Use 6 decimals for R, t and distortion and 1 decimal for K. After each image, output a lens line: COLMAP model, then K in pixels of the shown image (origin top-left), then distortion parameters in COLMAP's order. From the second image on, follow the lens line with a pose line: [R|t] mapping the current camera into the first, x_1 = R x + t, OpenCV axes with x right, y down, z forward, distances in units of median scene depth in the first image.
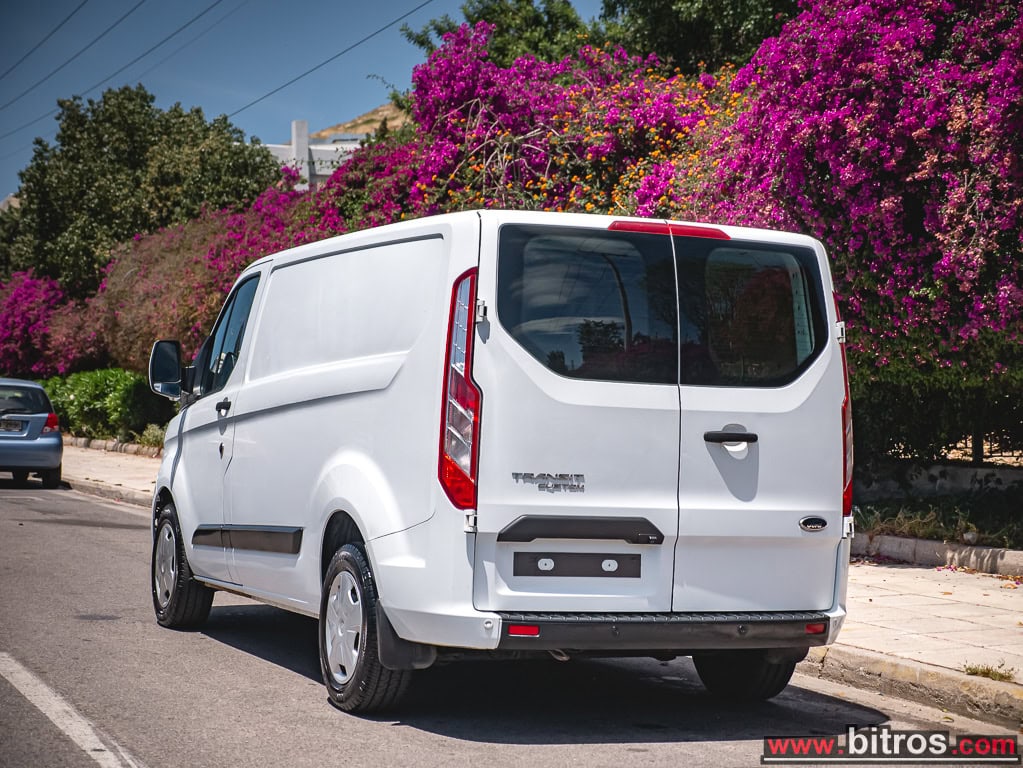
lens RADIAL K [[1981.5, 0, 511.5], [0, 1981.5, 384.0], [0, 0, 1]] dist [0.132360, 0.562395]
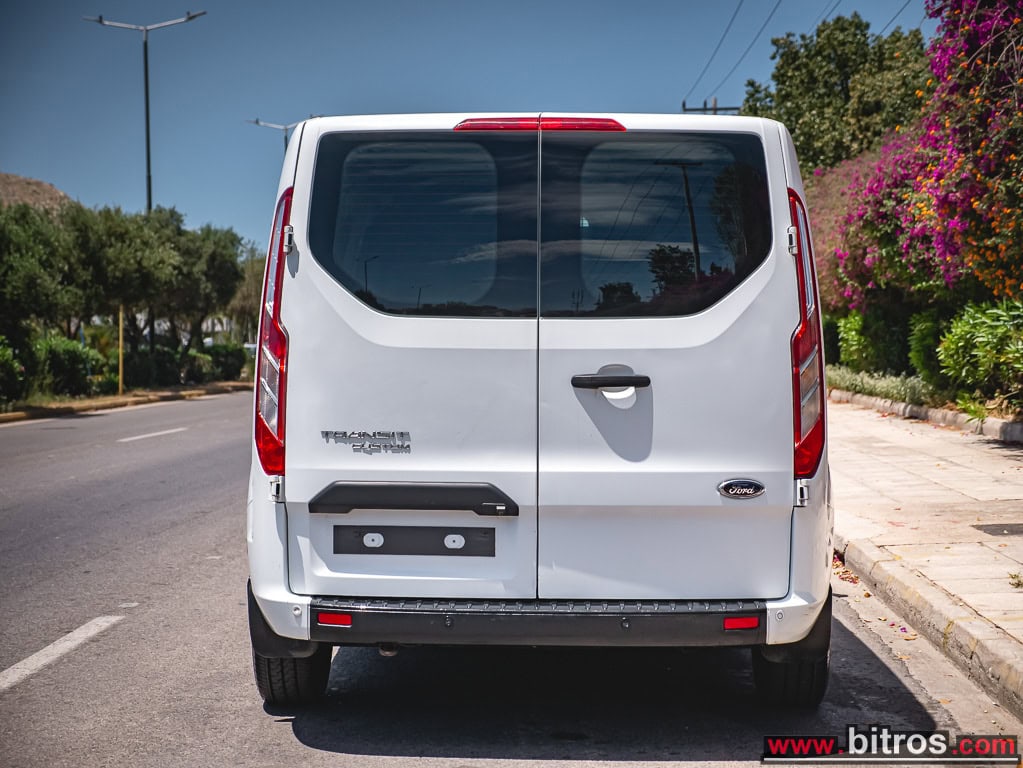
lens RADIAL K [[1981.5, 0, 511.5], [0, 1981.5, 384.0], [0, 0, 1]] dist [0.132360, 0.562395]
pose [[0.900478, -0.024377, -0.434218, 0.417044], [0.037686, 0.999046, 0.022067, 0.008909], [0.433265, -0.036235, 0.900538, 0.267148]]
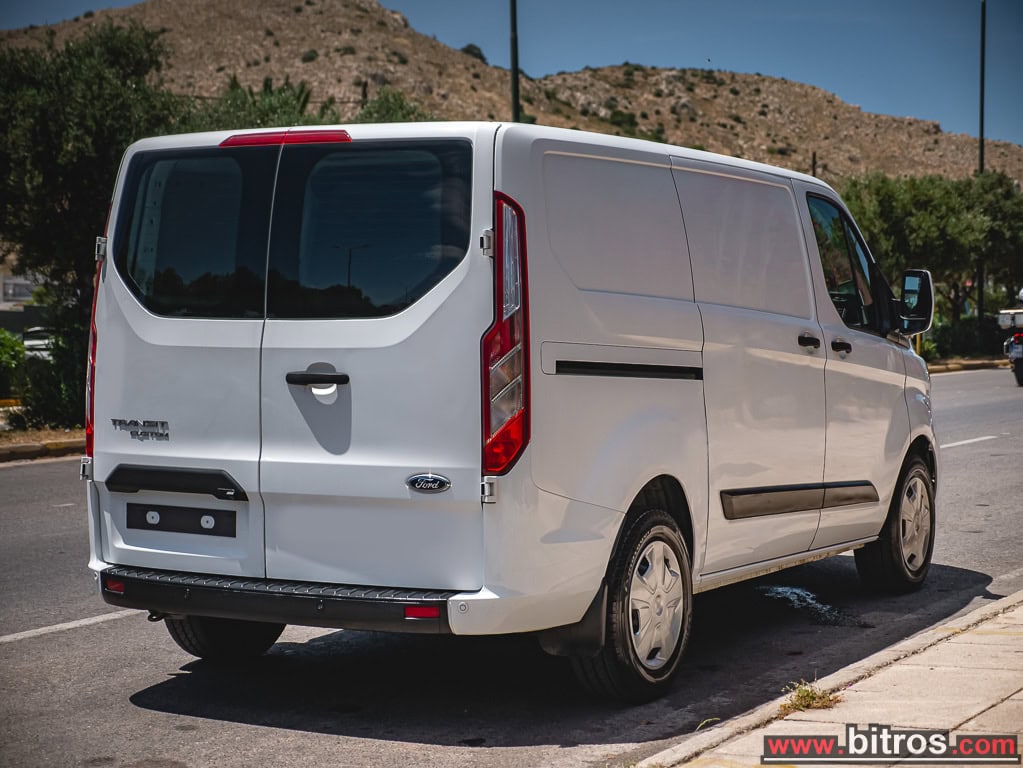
lens RADIAL K [[1981.5, 0, 511.5], [0, 1981.5, 384.0], [0, 0, 1]] dist [0.132360, 0.562395]
pose [[0.605909, -0.004168, -0.795523, 0.829625], [0.036443, 0.999082, 0.022522, 0.013096], [0.794698, -0.042638, 0.605505, 0.550511]]
